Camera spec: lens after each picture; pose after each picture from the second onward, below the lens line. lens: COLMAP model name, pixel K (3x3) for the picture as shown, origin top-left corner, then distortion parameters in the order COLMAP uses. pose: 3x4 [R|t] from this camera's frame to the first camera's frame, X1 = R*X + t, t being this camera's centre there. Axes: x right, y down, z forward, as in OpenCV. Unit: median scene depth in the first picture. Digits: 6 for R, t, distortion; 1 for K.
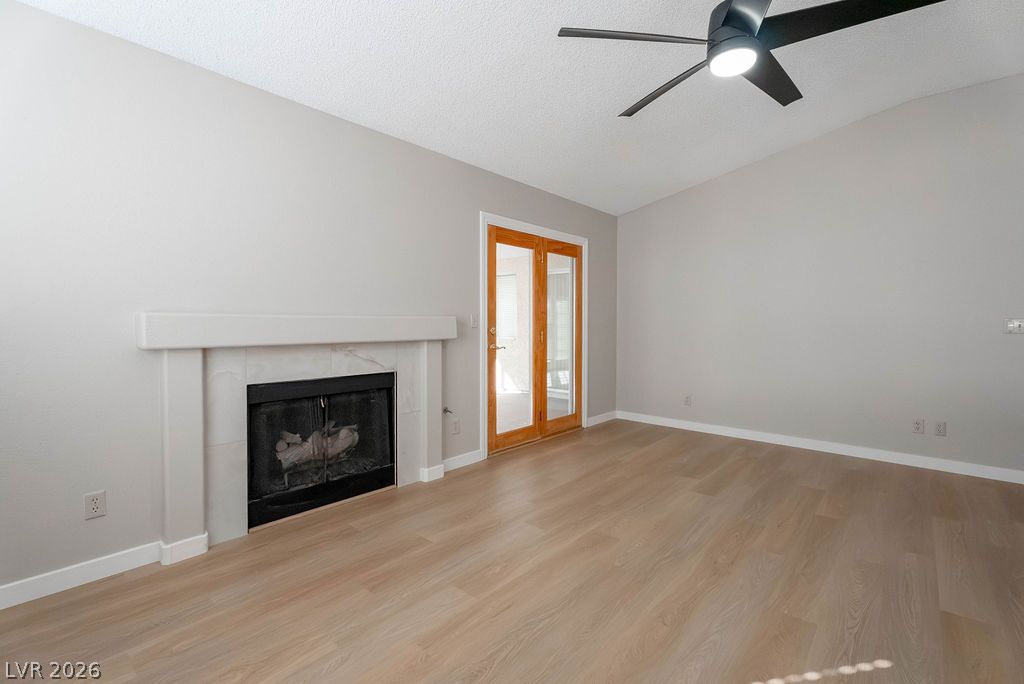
lens RADIAL K [[457.6, 0, 509.7], [0, 457.6, 335.9], [0, 0, 1]] dist [0.004302, -0.000101]
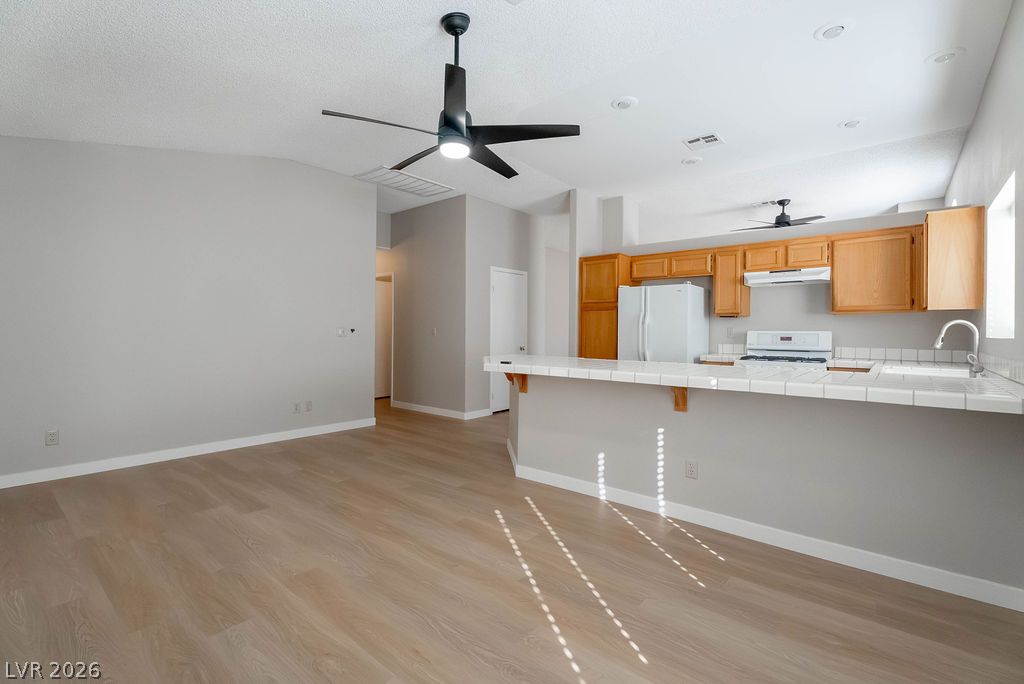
lens RADIAL K [[457.6, 0, 509.8], [0, 457.6, 337.8], [0, 0, 1]] dist [0.004302, -0.000101]
pose [[-0.028396, -0.016888, 0.999454, -0.563054], [0.020230, 0.999643, 0.017466, -0.020384], [-0.999392, 0.020715, -0.028044, 0.519976]]
